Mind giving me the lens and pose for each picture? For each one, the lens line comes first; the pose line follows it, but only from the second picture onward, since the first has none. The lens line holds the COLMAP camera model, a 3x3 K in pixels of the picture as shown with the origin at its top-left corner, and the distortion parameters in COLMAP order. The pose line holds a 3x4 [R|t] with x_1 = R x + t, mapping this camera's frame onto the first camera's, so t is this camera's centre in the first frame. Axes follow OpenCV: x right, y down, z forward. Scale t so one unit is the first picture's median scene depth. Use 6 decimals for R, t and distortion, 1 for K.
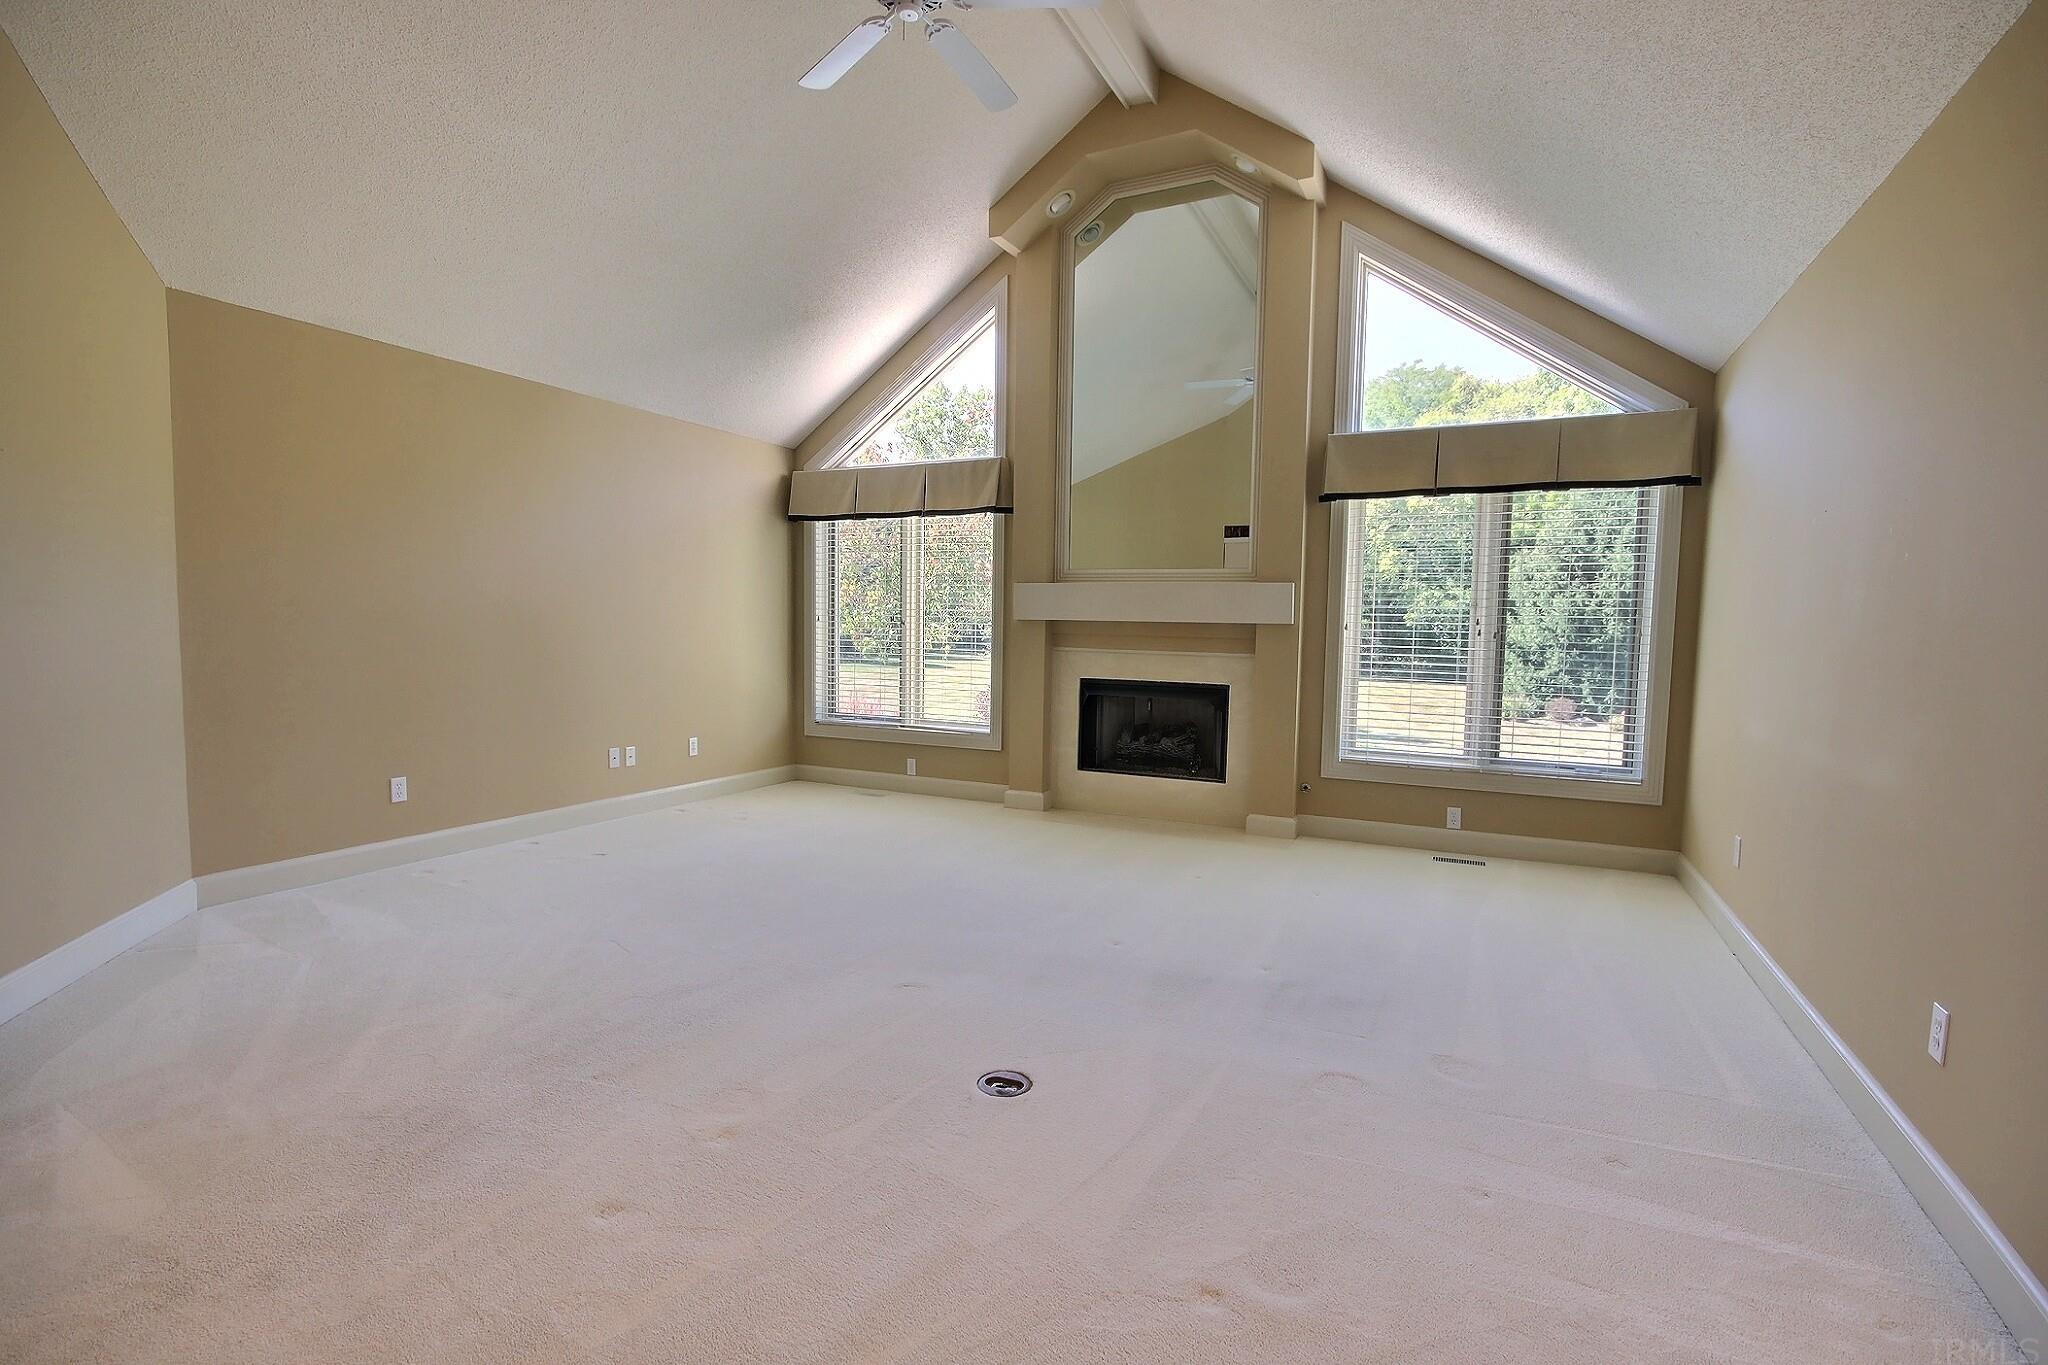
lens RADIAL K [[964.6, 0, 1024.0], [0, 964.6, 682.5], [0, 0, 1]] dist [0.001382, 0.000537]
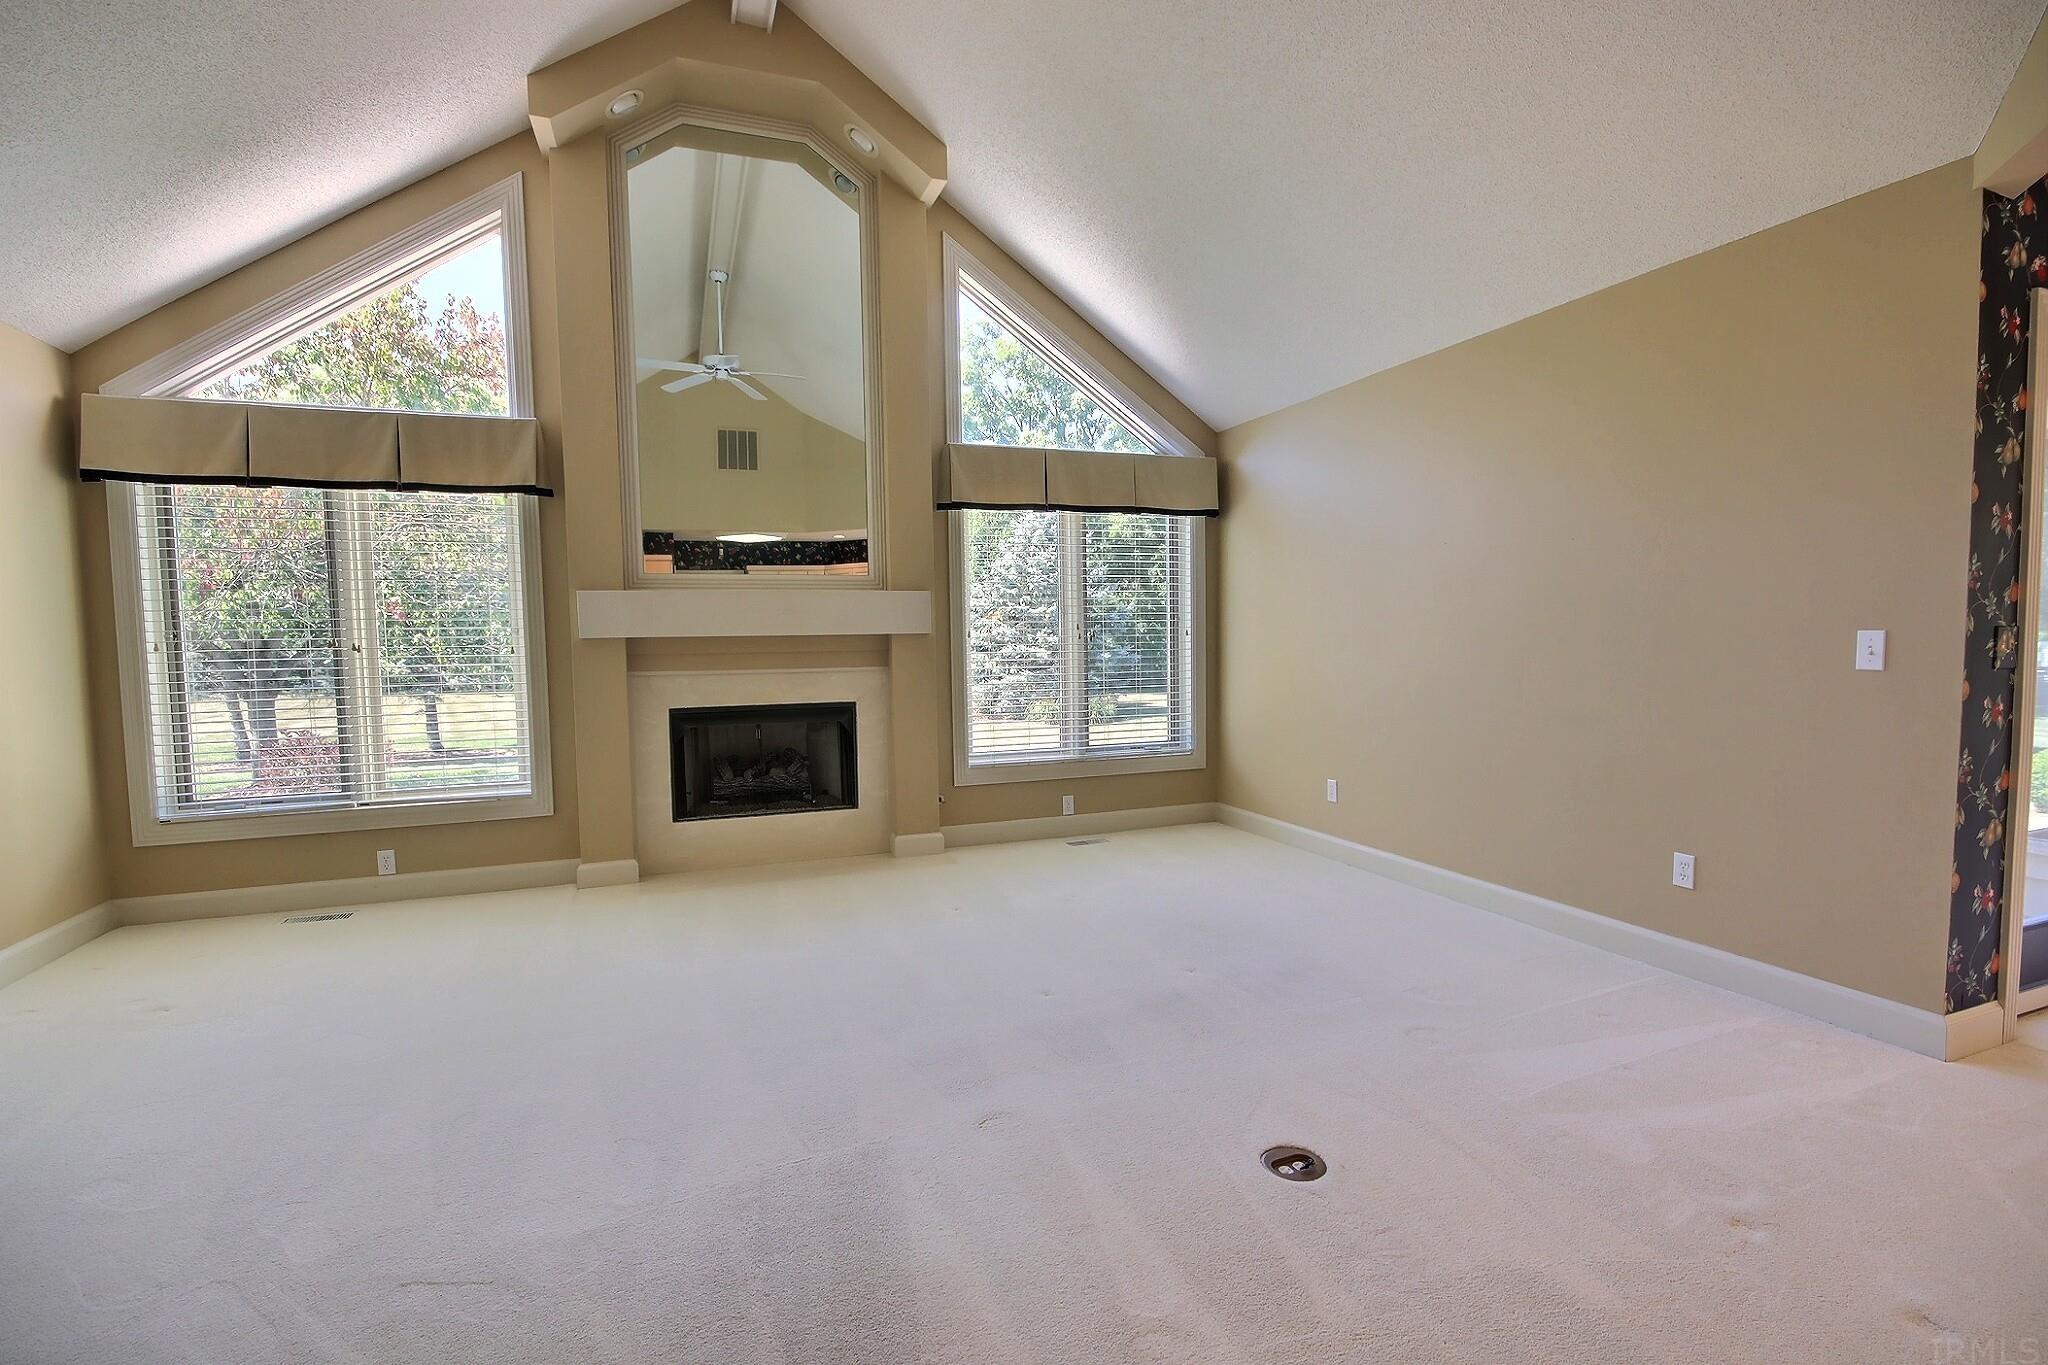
lens RADIAL K [[979.0, 0, 1026.6], [0, 979.0, 685.7], [0, 0, 1]] dist [0.001551, 0.000622]
pose [[0.676394, -0.068068, 0.733388, -0.340474], [0.069680, 0.997168, 0.028285, -0.026122], [-0.733236, 0.031971, 0.679222, 0.228379]]
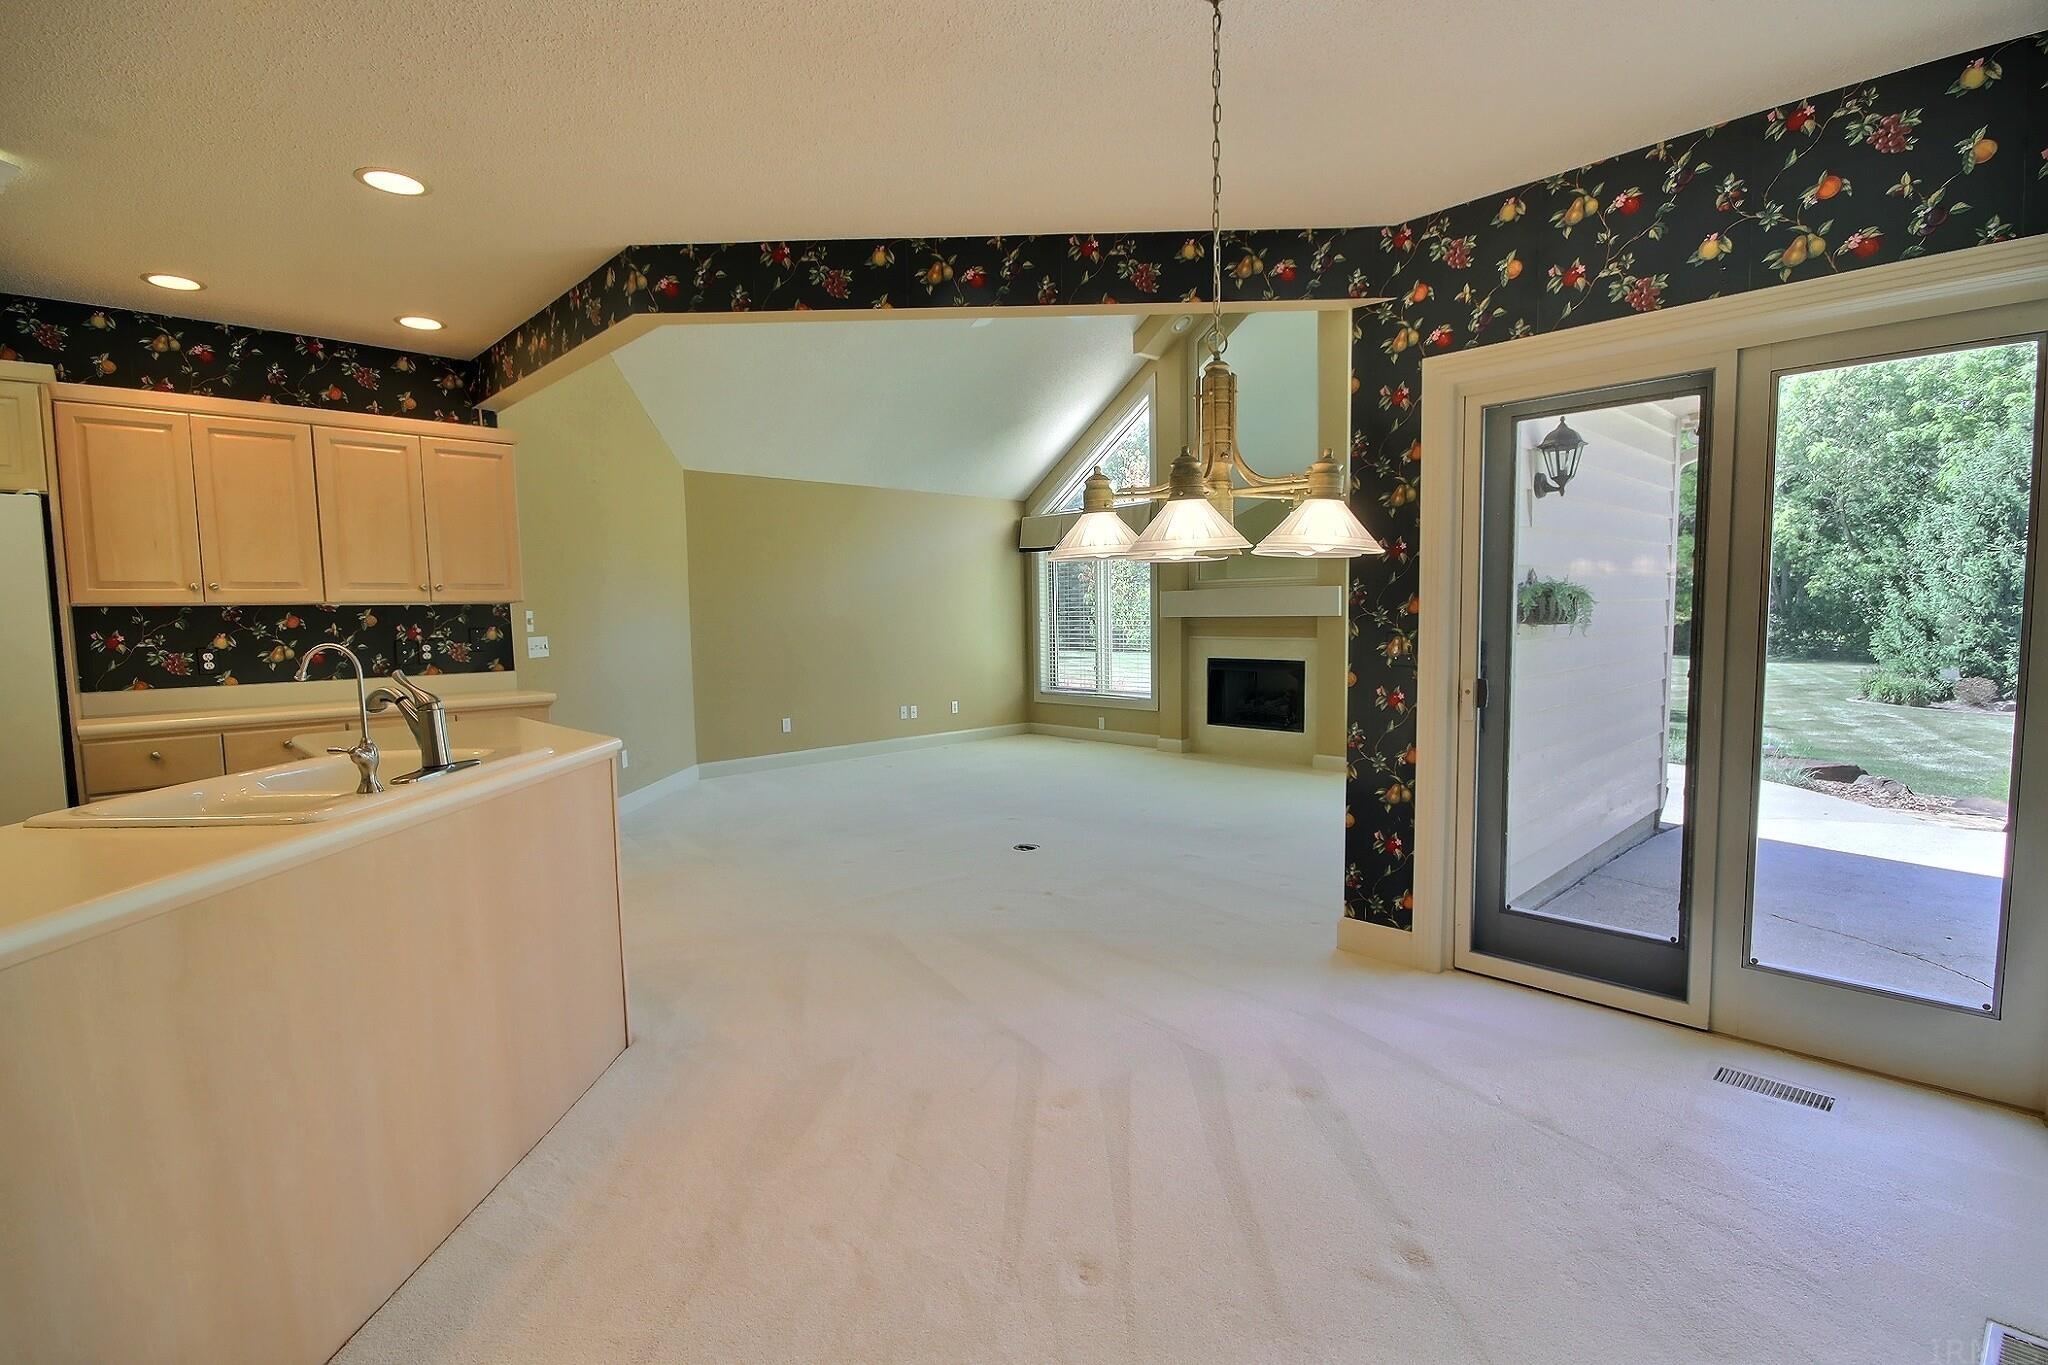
lens RADIAL K [[979.0, 0, 1026.6], [0, 979.0, 685.7], [0, 0, 1]] dist [0.001551, 0.000622]
pose [[0.941582, -0.006016, -0.336731, 0.289908], [0.010915, 0.999860, 0.012660, 0.014426], [0.336608, -0.015596, 0.941516, -0.422540]]
